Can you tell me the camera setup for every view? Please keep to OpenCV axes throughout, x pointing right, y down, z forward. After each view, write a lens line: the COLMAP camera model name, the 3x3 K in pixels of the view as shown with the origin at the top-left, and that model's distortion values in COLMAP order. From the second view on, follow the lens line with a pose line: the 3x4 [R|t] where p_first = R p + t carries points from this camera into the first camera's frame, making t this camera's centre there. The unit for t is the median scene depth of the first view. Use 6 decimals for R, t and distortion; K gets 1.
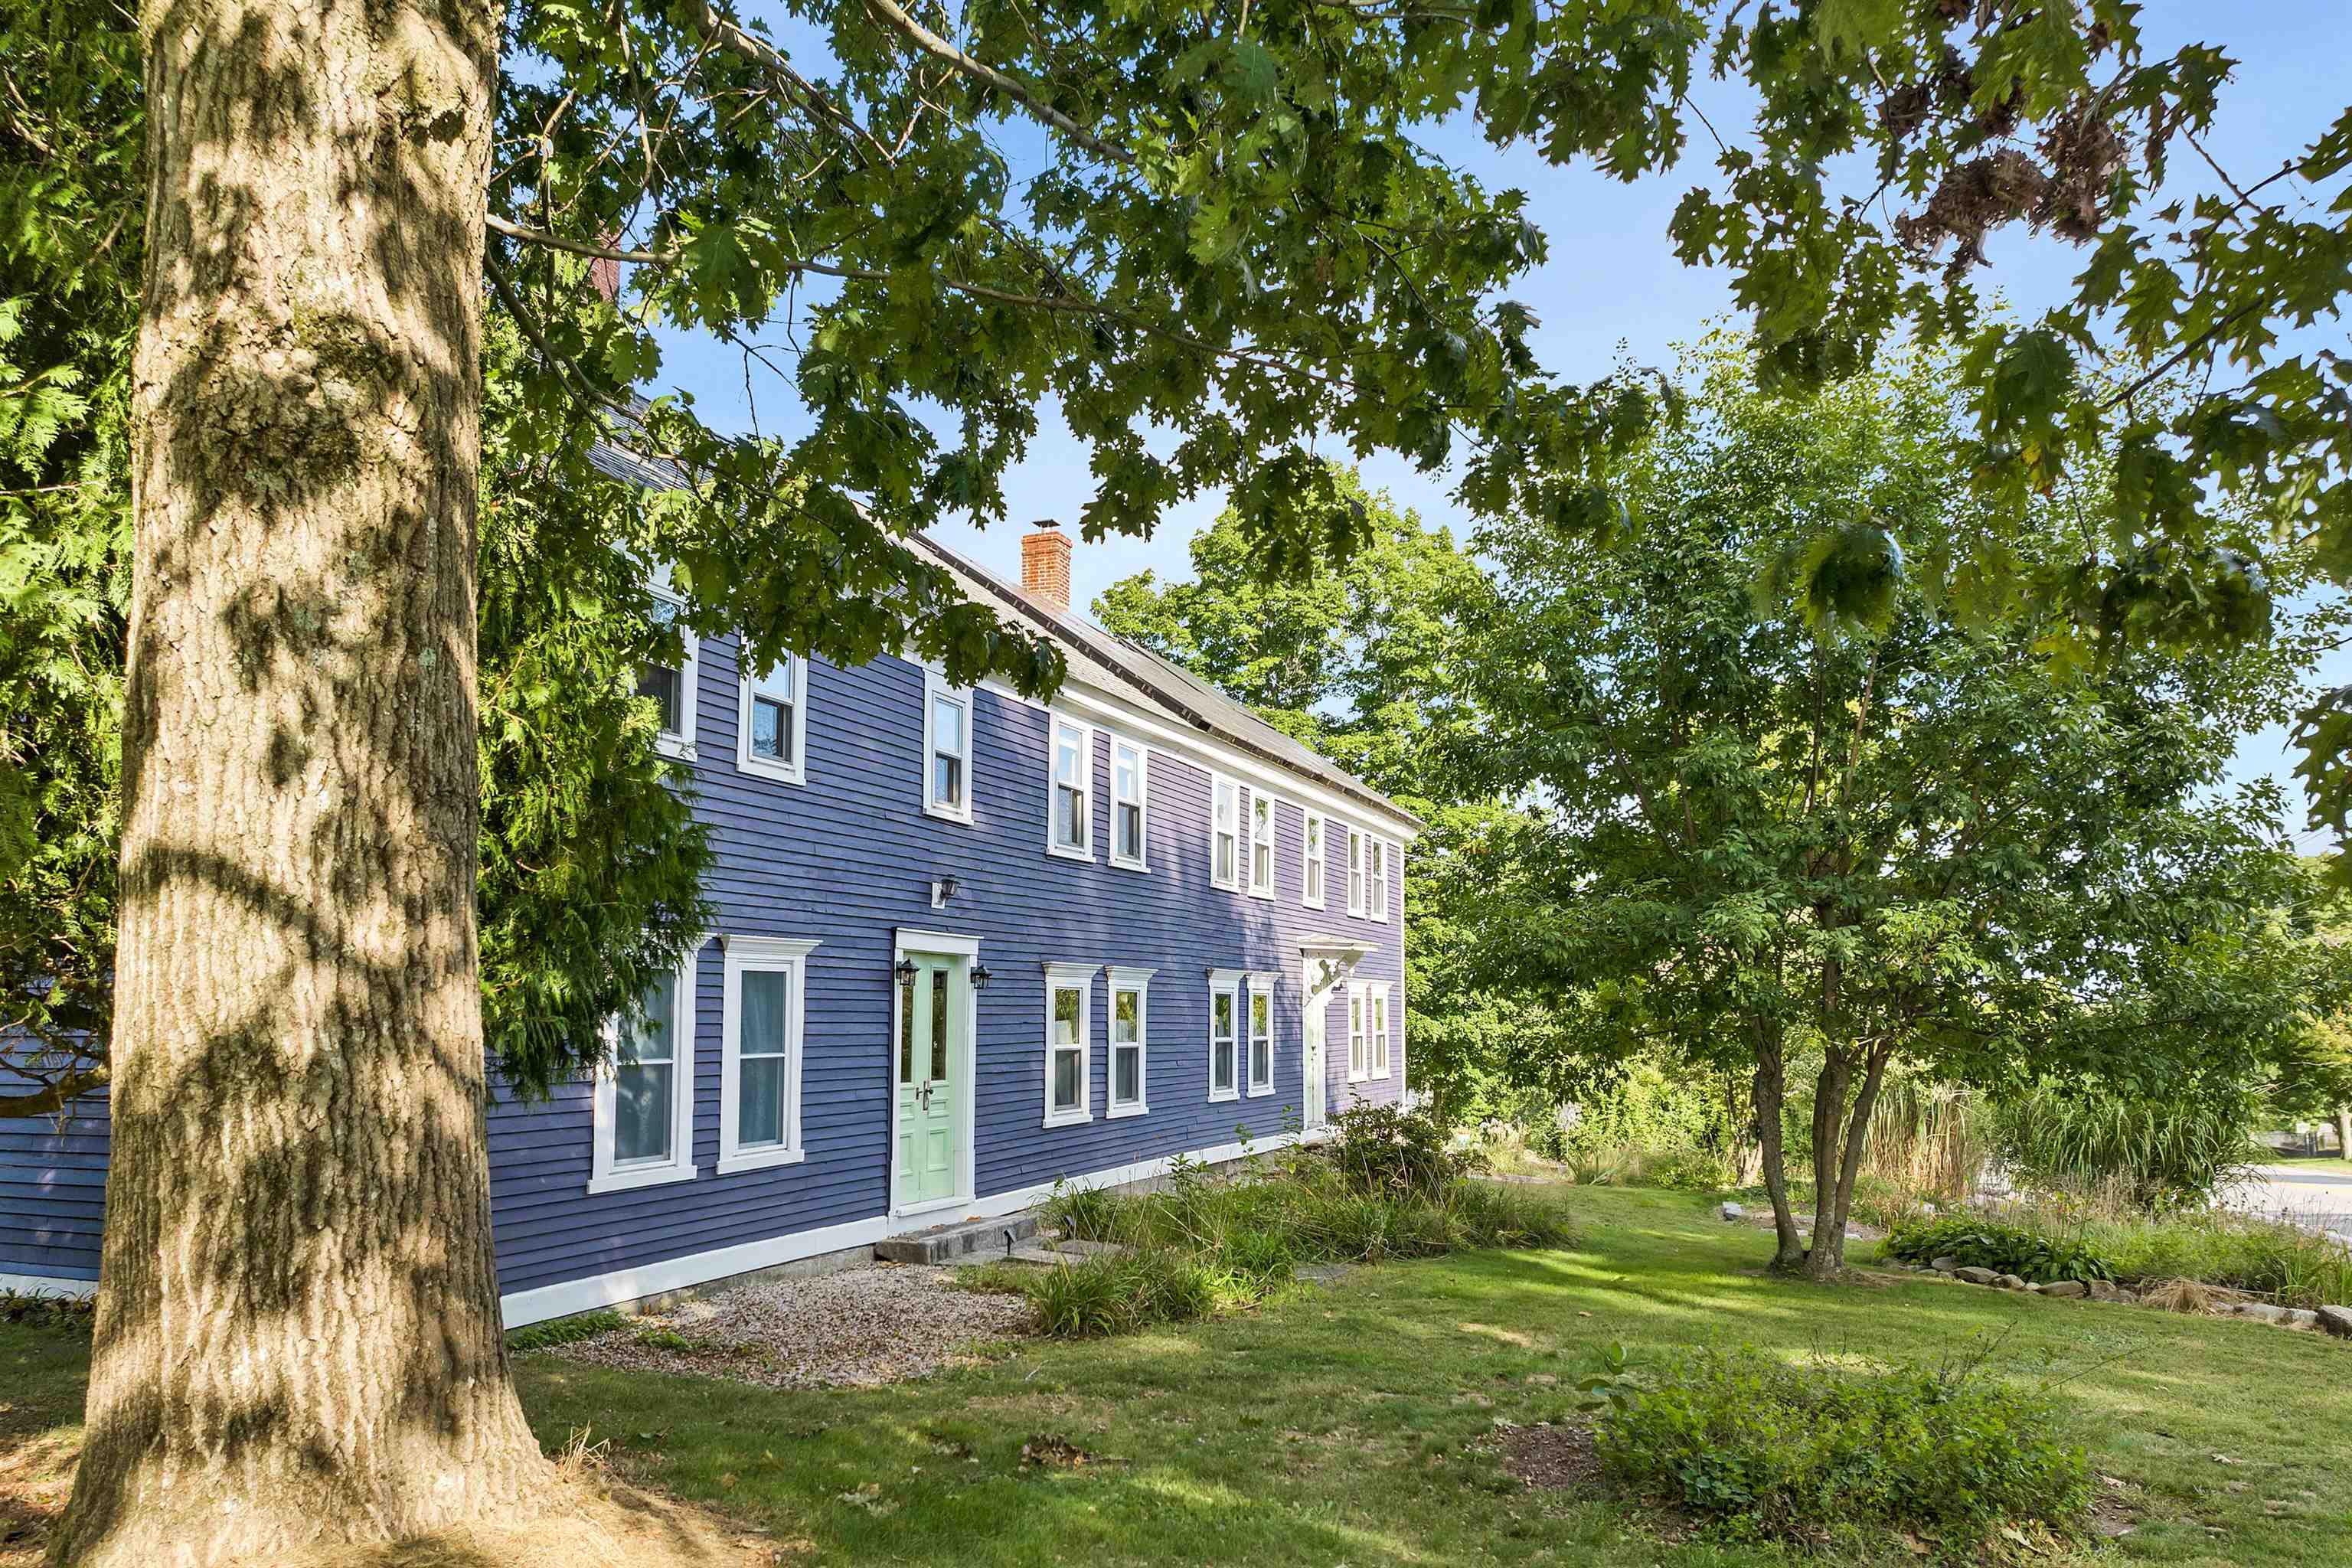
lens RADIAL K [[1724.7, 0, 1159.0], [0, 1724.7, 789.5], [0, 0, 1]] dist [-0.037622, 0.003451]
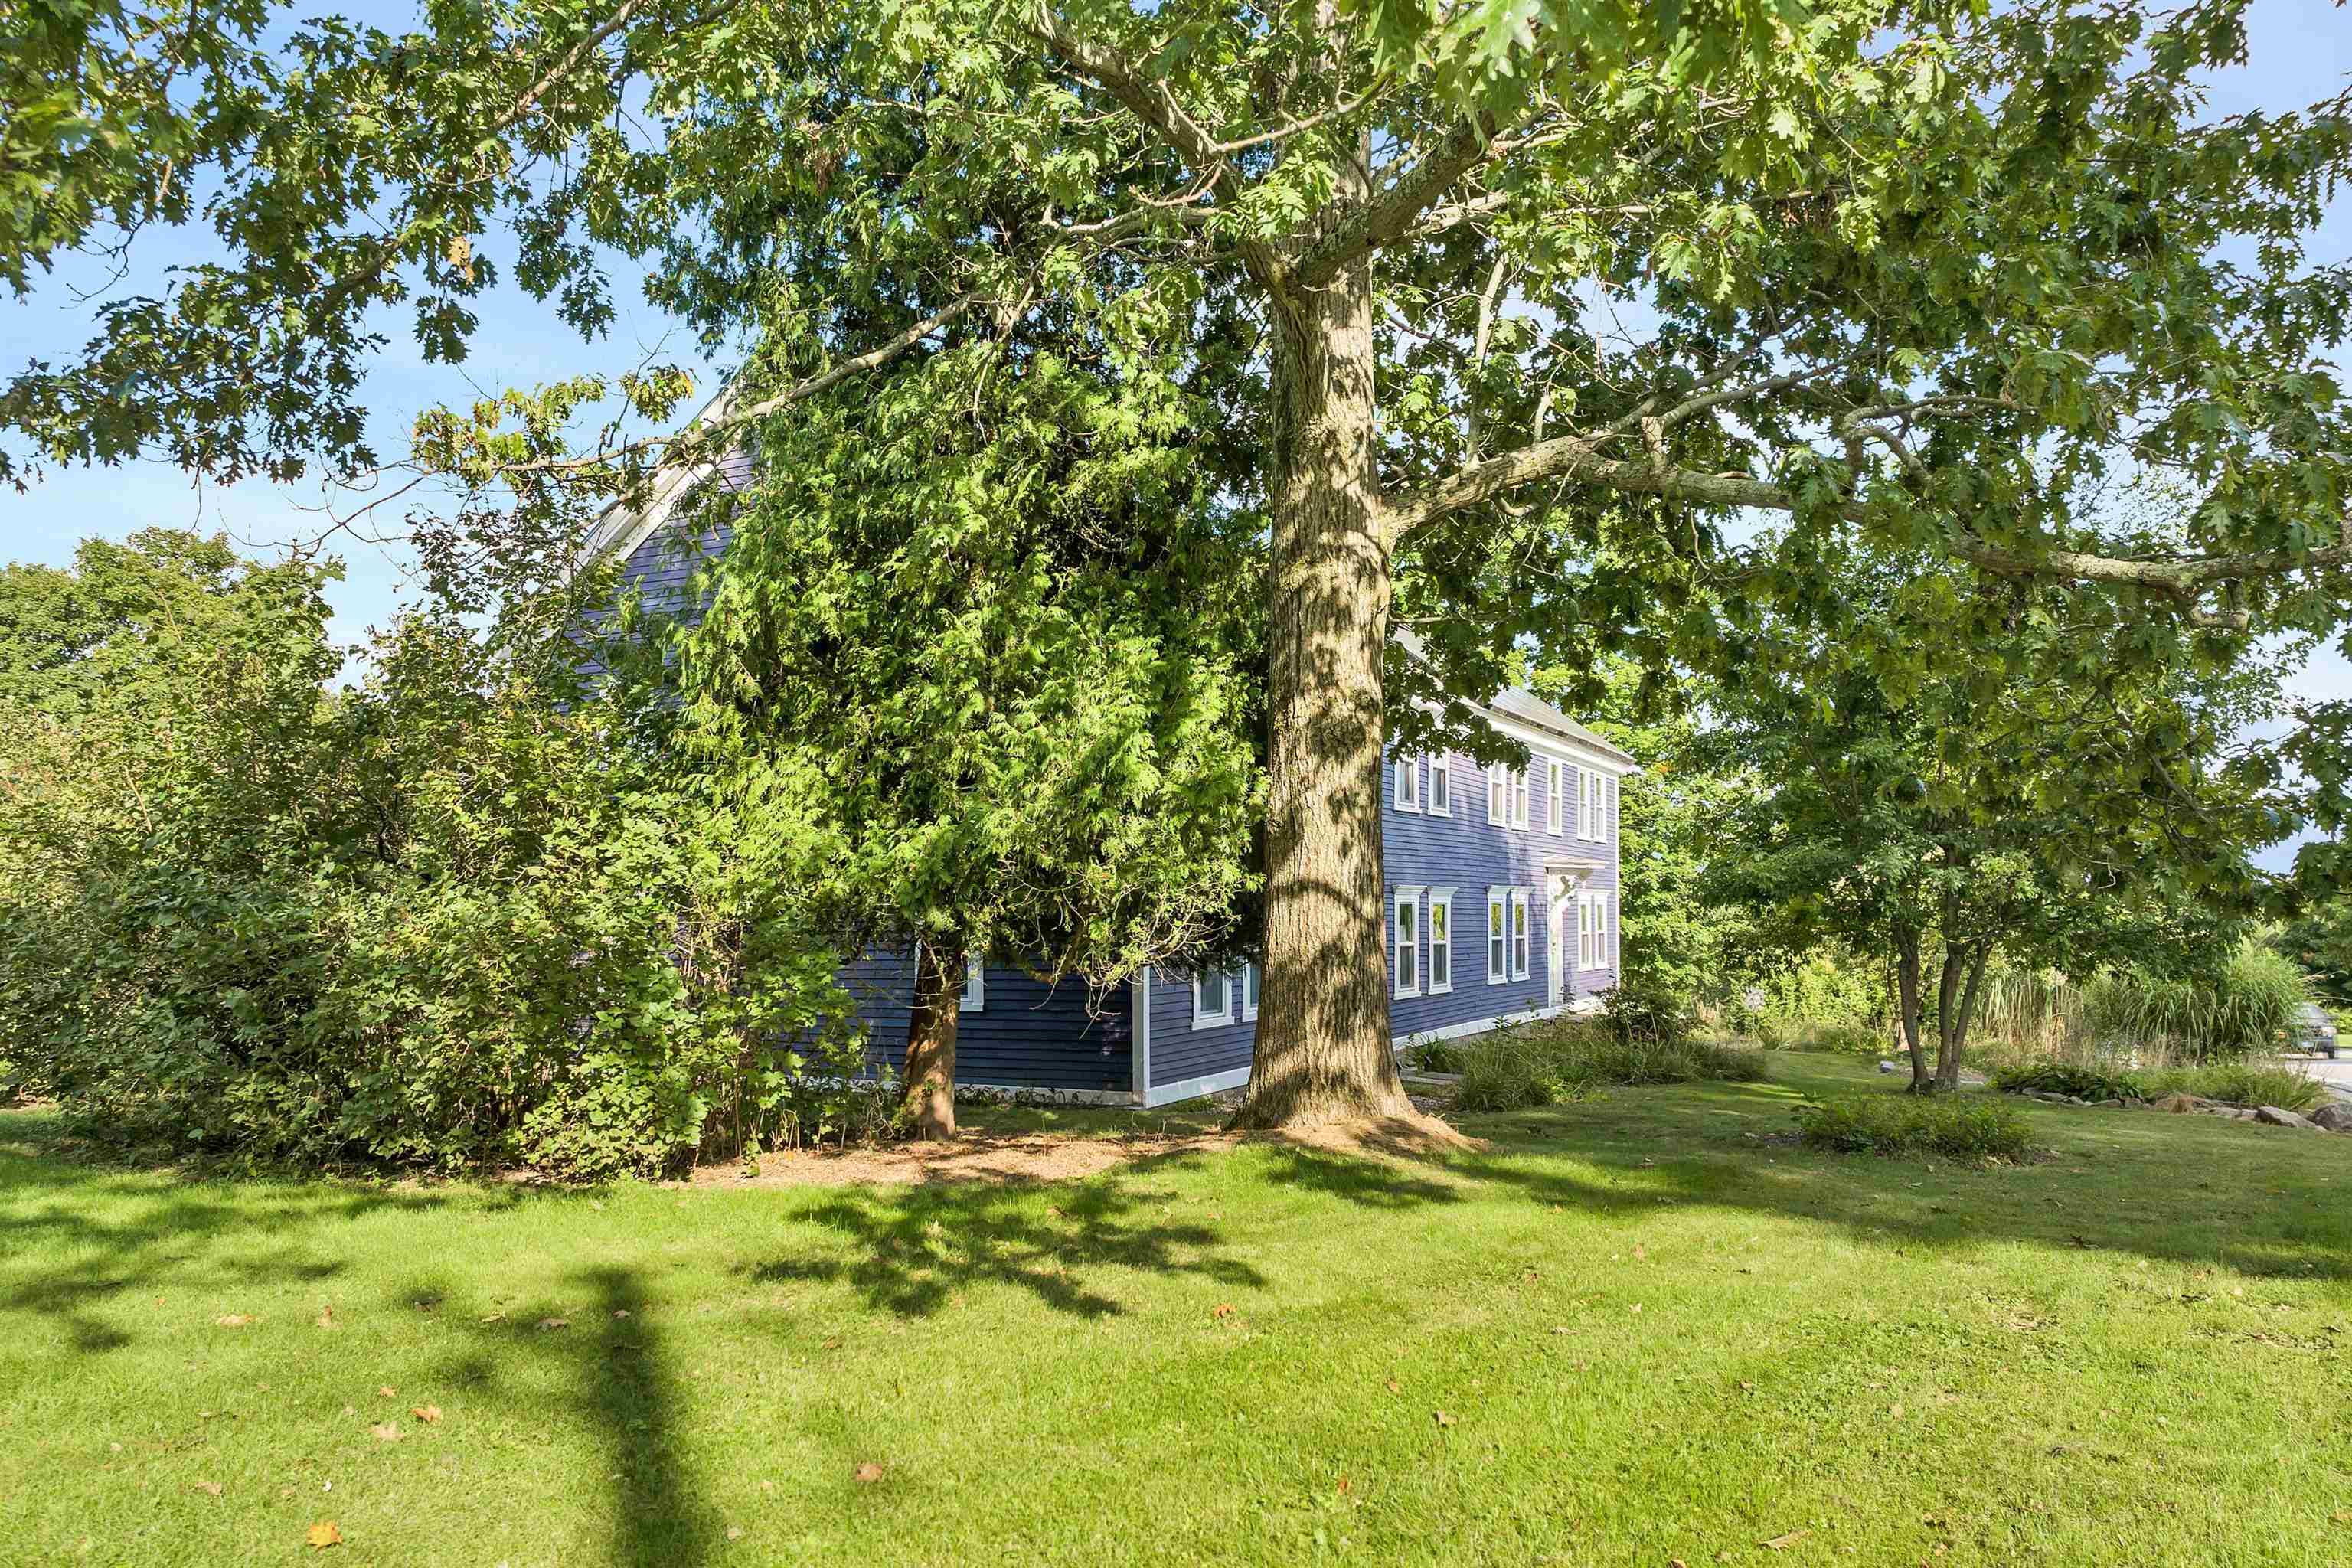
lens RADIAL K [[1724.7, 0, 1186.9], [0, 1724.7, 784.9], [0, 0, 1]] dist [-0.037622, 0.003451]
pose [[0.997058, -0.009009, -0.076122, -0.145671], [0.013355, 0.998298, 0.056775, -0.075921], [0.075481, -0.057625, 0.995481, -0.490856]]
